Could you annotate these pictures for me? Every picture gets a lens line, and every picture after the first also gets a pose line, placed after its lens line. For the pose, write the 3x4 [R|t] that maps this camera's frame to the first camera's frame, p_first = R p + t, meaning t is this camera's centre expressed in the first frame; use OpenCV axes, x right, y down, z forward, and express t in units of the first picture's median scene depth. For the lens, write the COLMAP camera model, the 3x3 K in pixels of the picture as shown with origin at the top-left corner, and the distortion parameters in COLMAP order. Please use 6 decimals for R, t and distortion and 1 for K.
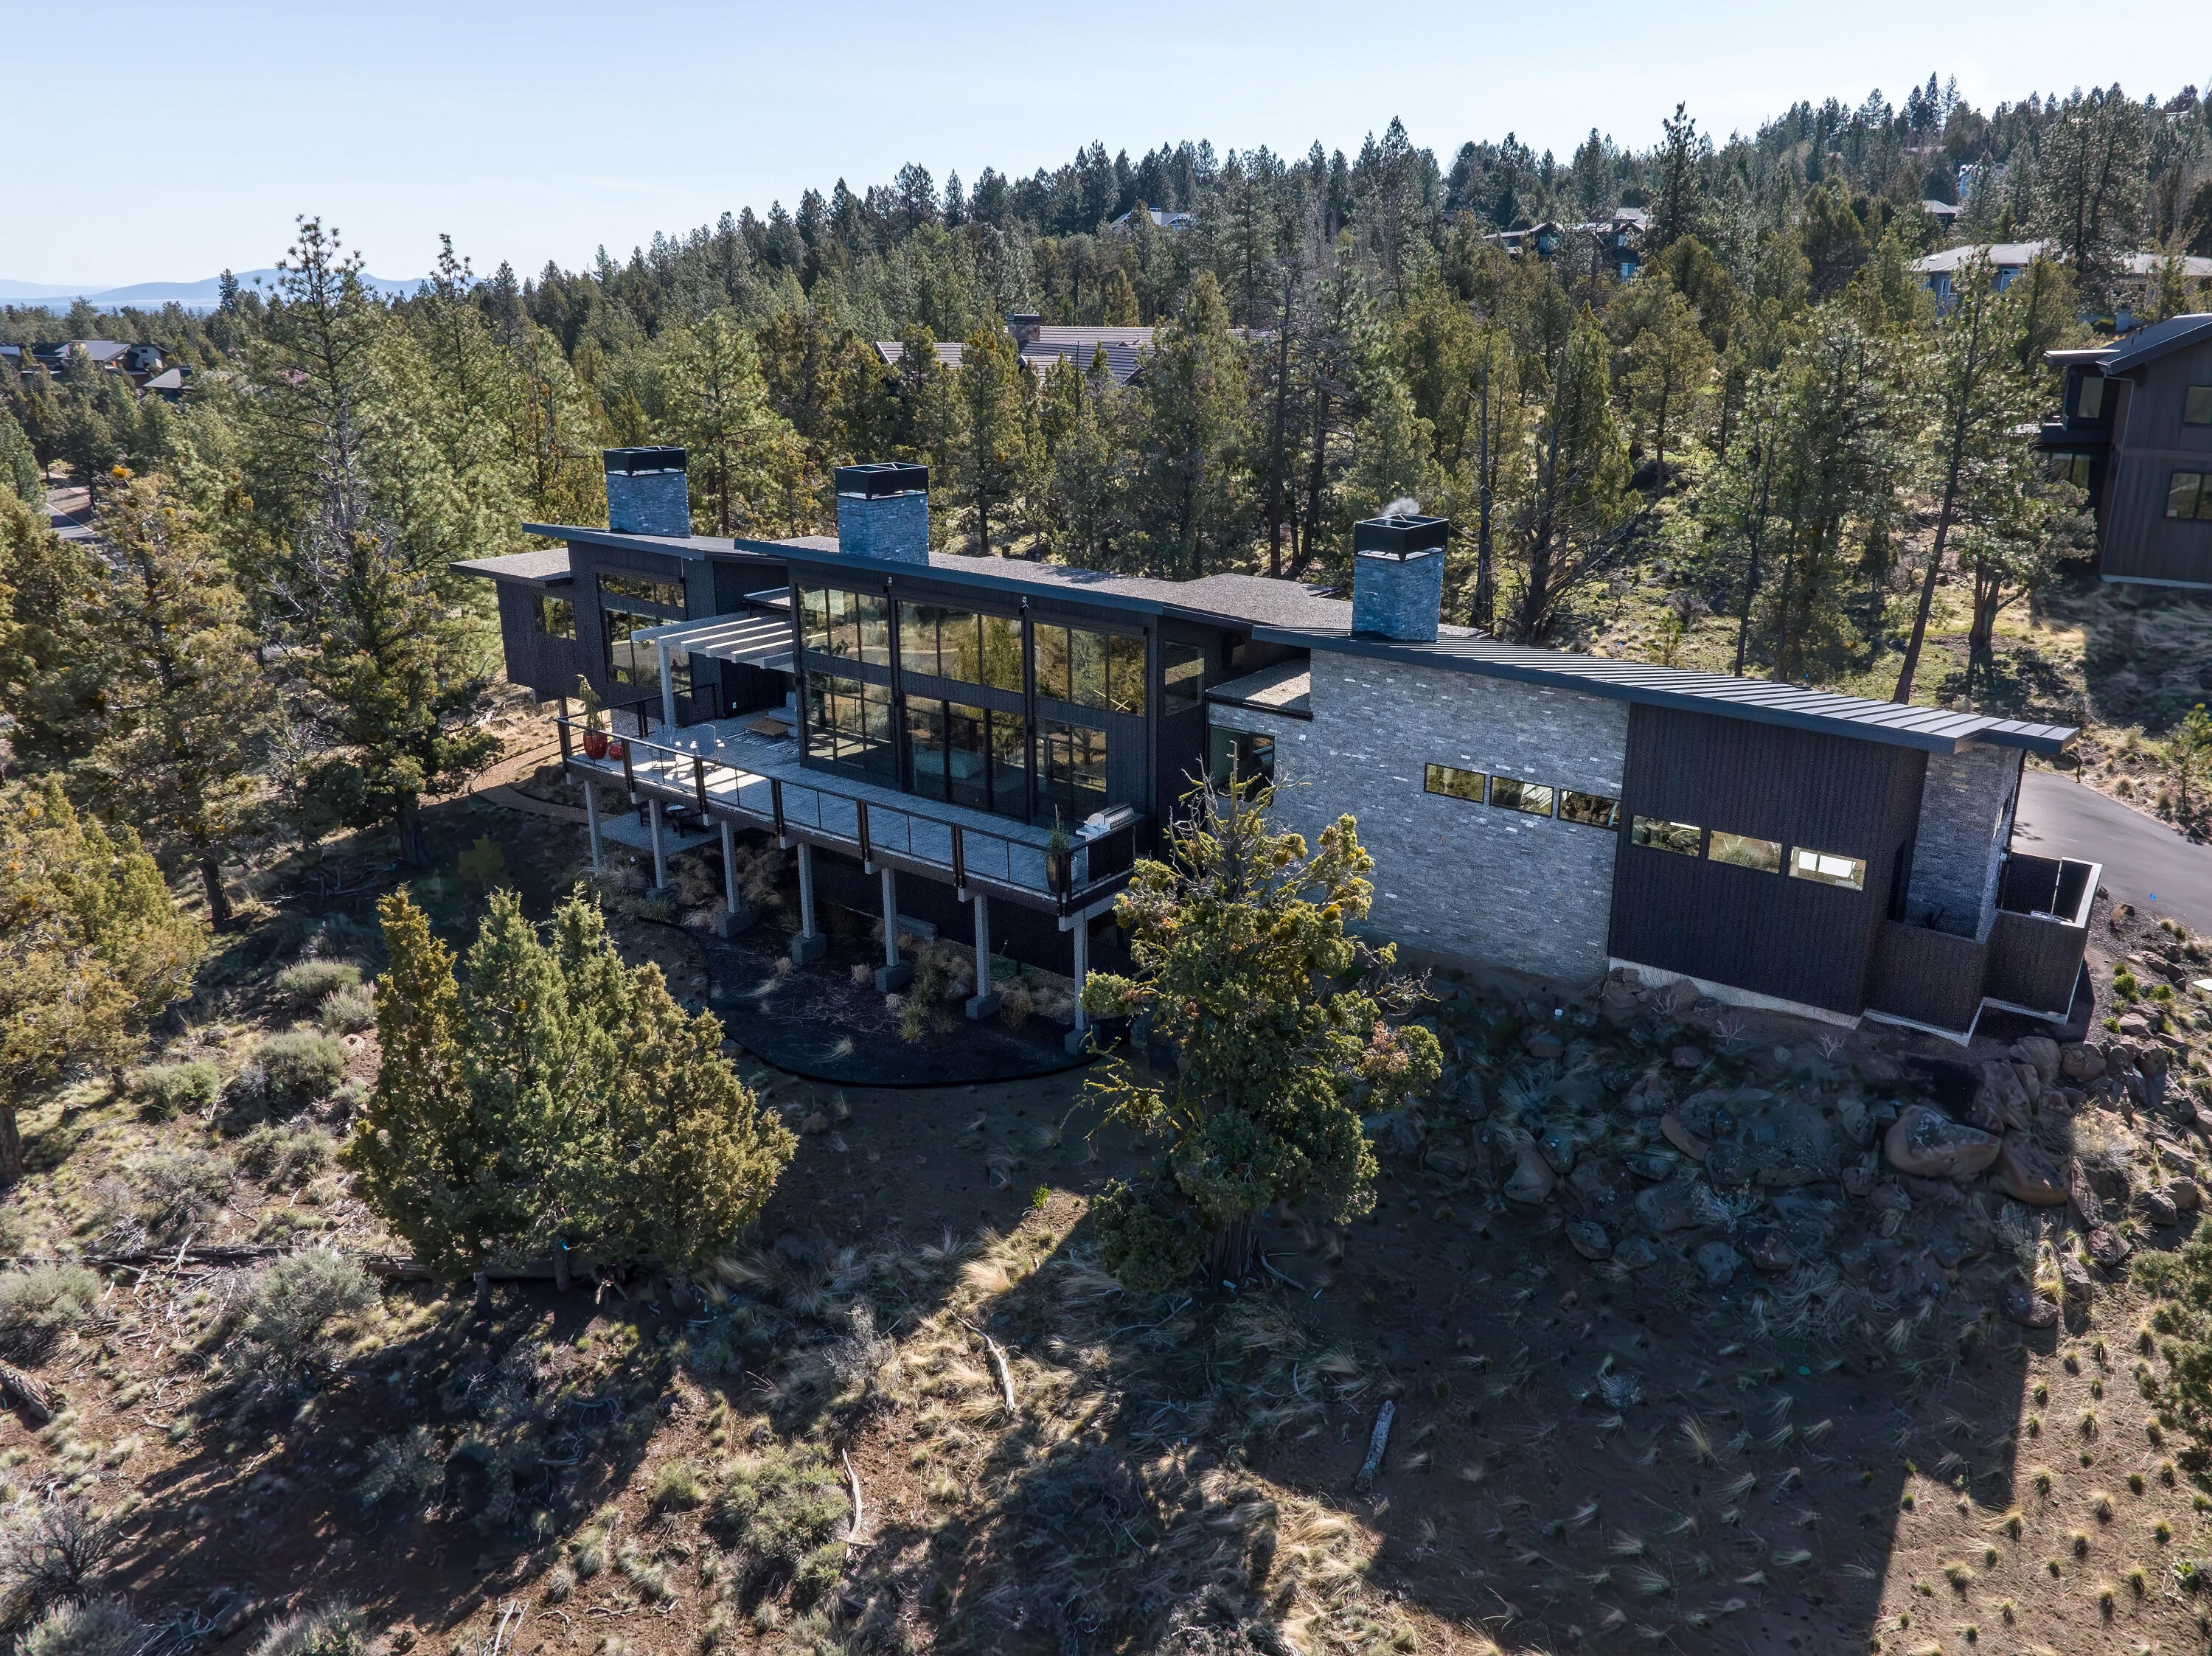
lens RADIAL K [[1537.1, 0, 1099.0], [0, 1537.1, 825.9], [0, 0, 1]] dist [-0.053080, 0.019661]
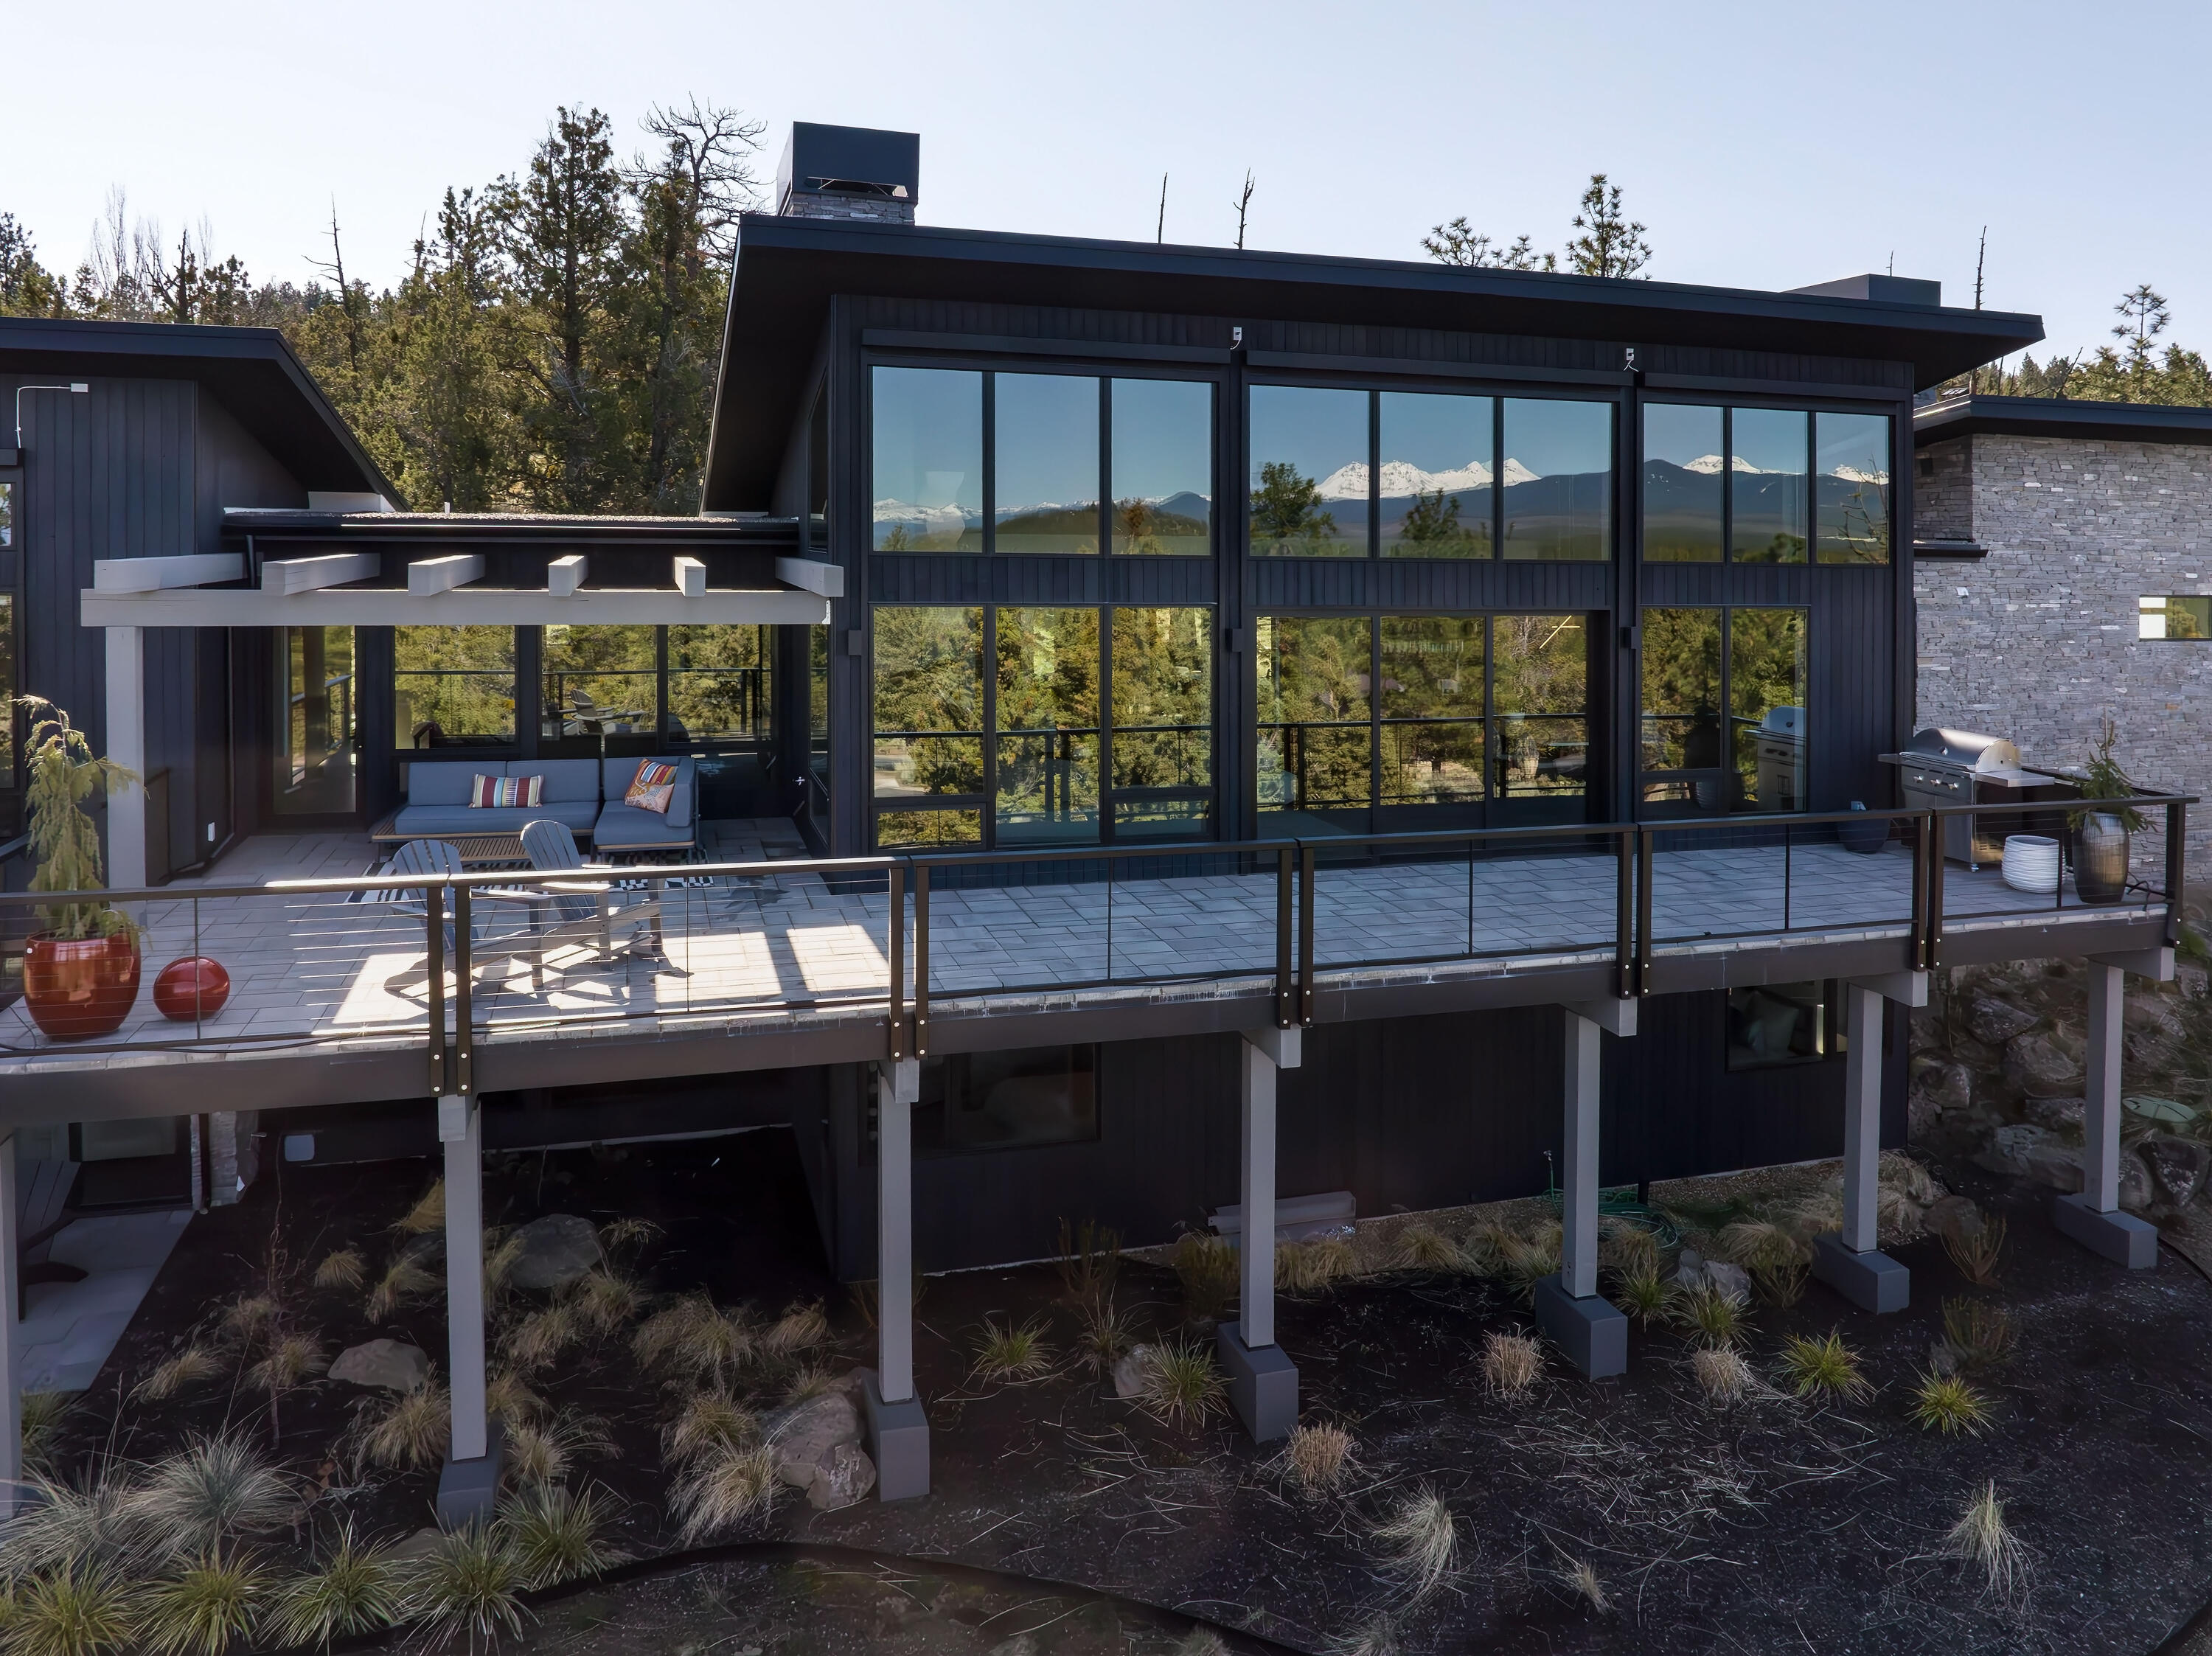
lens RADIAL K [[1585.6, 0, 1164.4], [0, 1585.6, 598.7], [0, 0, 1]] dist [-0.029273, 0.004980]
pose [[0.544016, -0.025840, 0.838677, -0.164337], [0.240736, 0.962311, -0.126506, -0.015558], [-0.803799, 0.270721, 0.529733, 0.276717]]
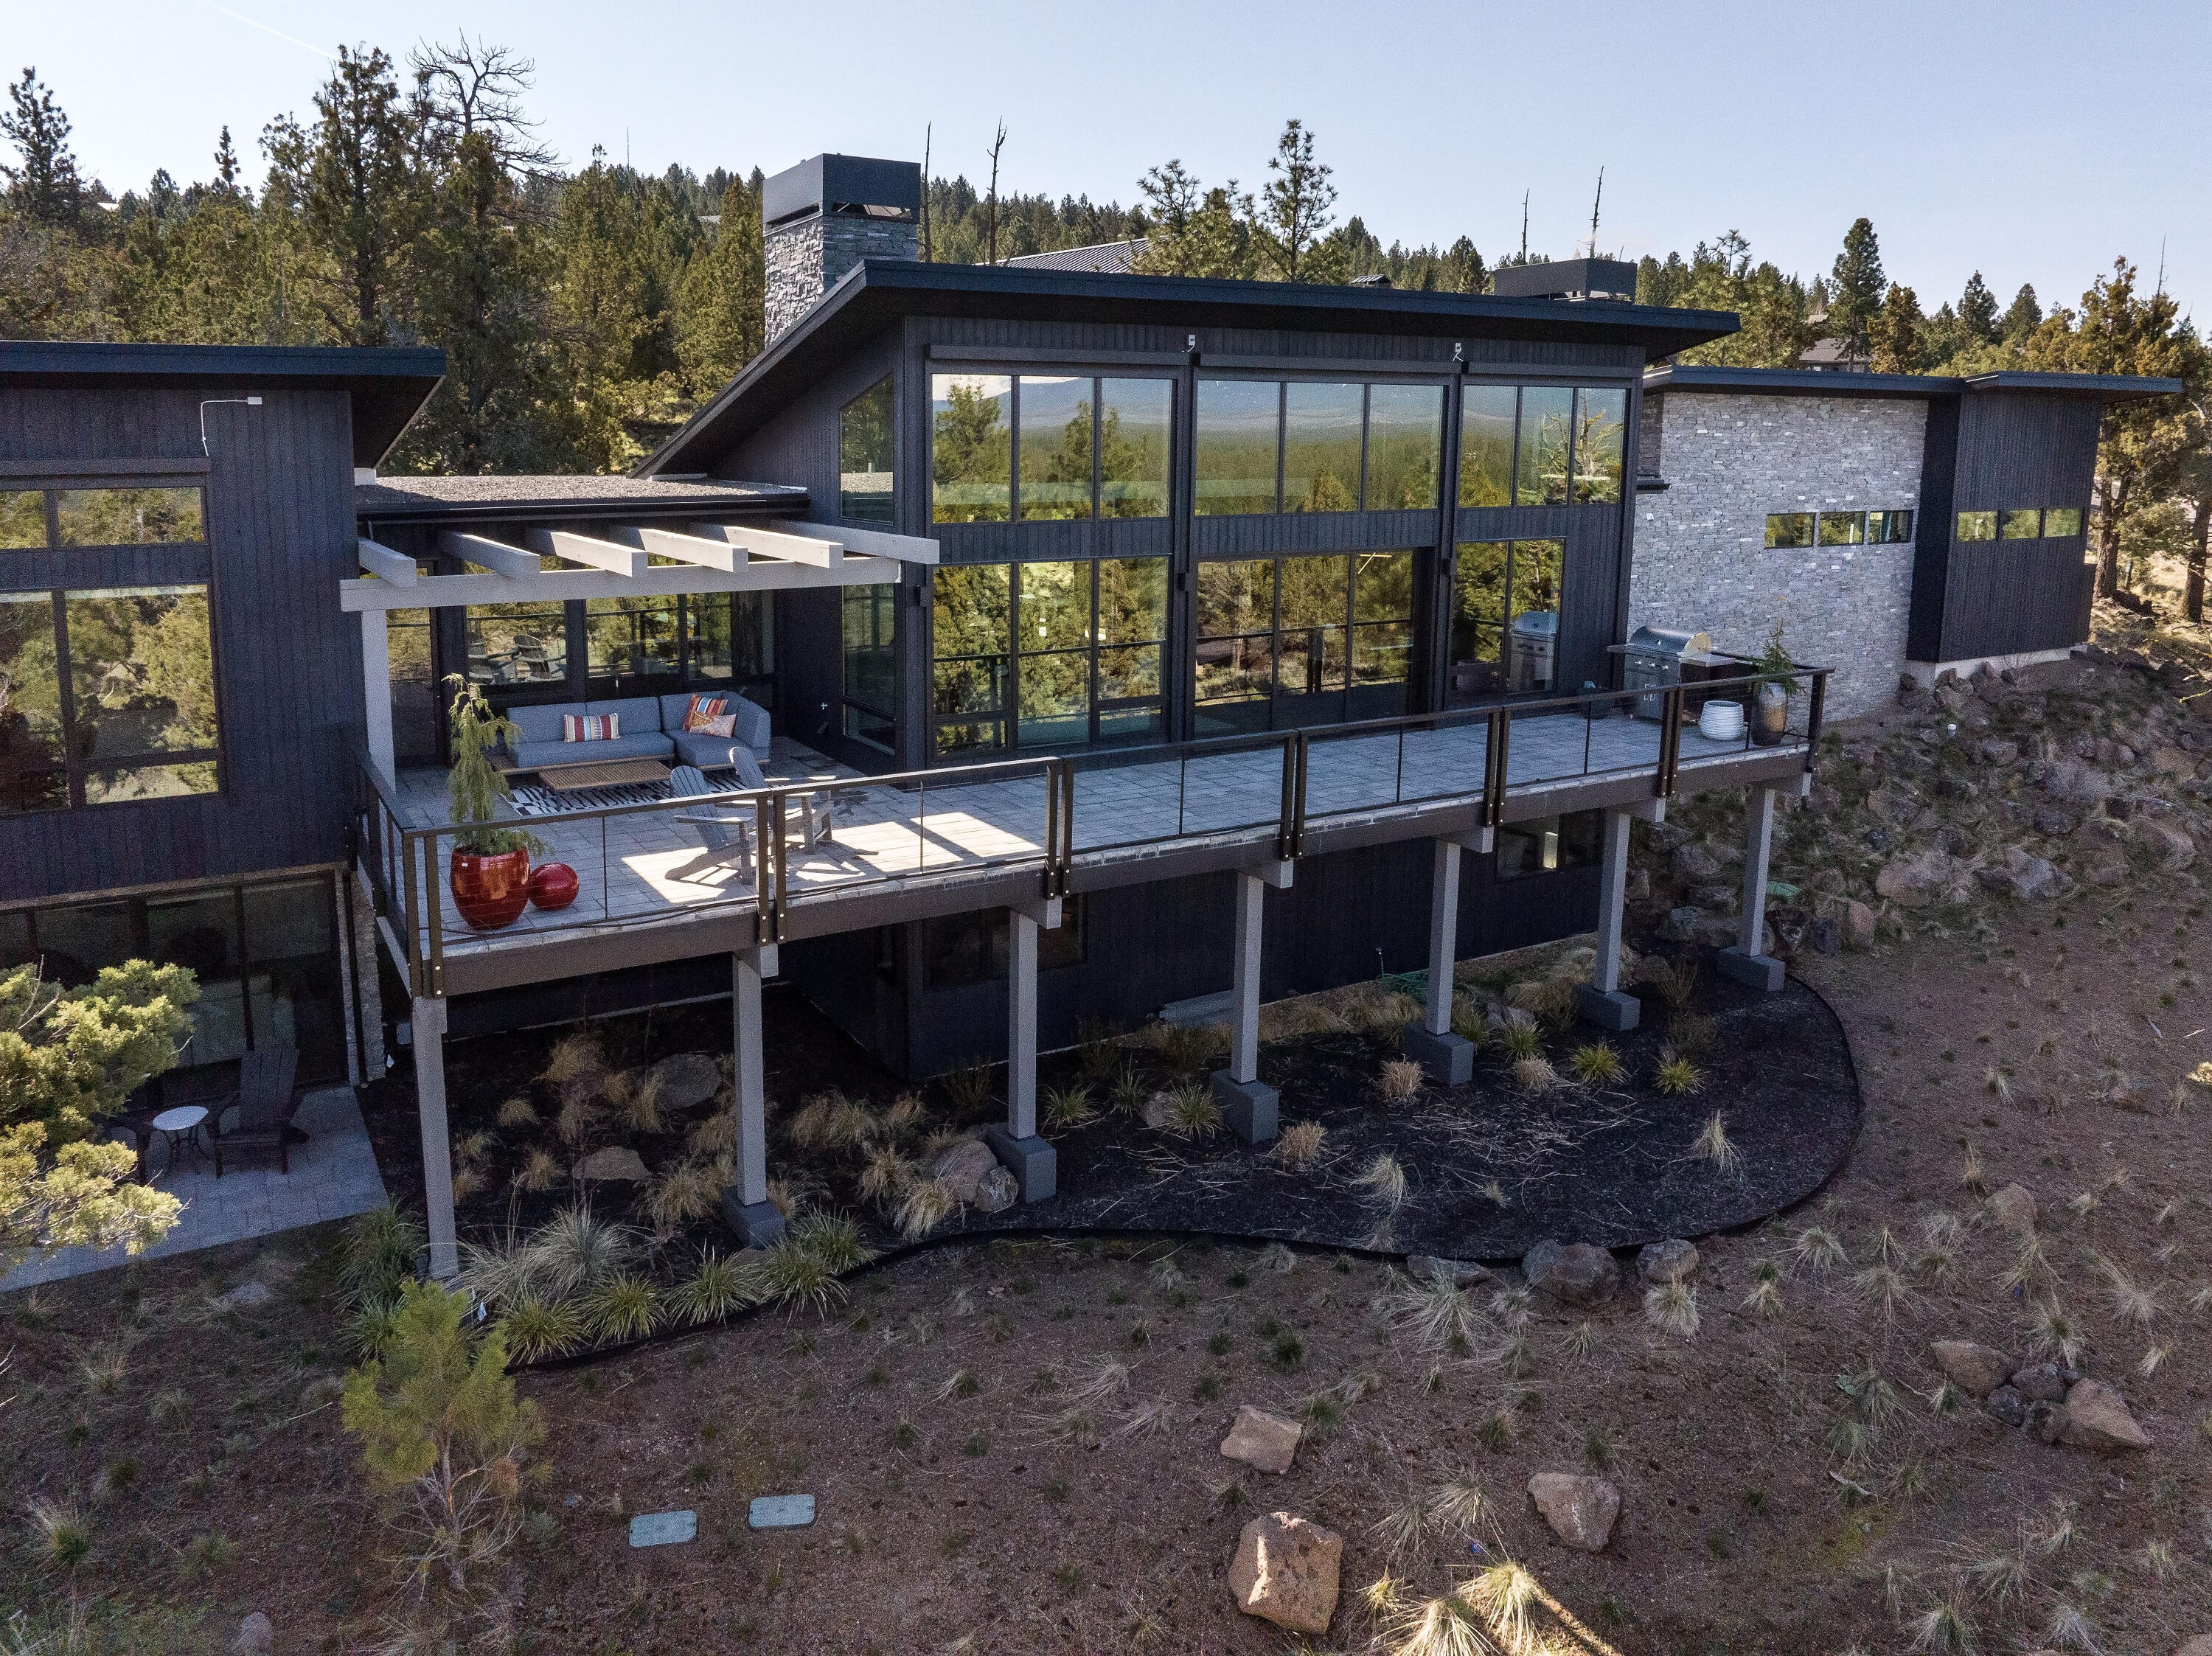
lens RADIAL K [[1545.8, 0, 1103.4], [0, 1545.8, 785.2], [0, 0, 1]] dist [-0.019909, 0.003911]
pose [[0.352878, -0.207166, 0.912447, -0.213515], [0.284327, 0.952808, 0.106370, -0.027380], [-0.891423, 0.221897, 0.395128, 0.290135]]
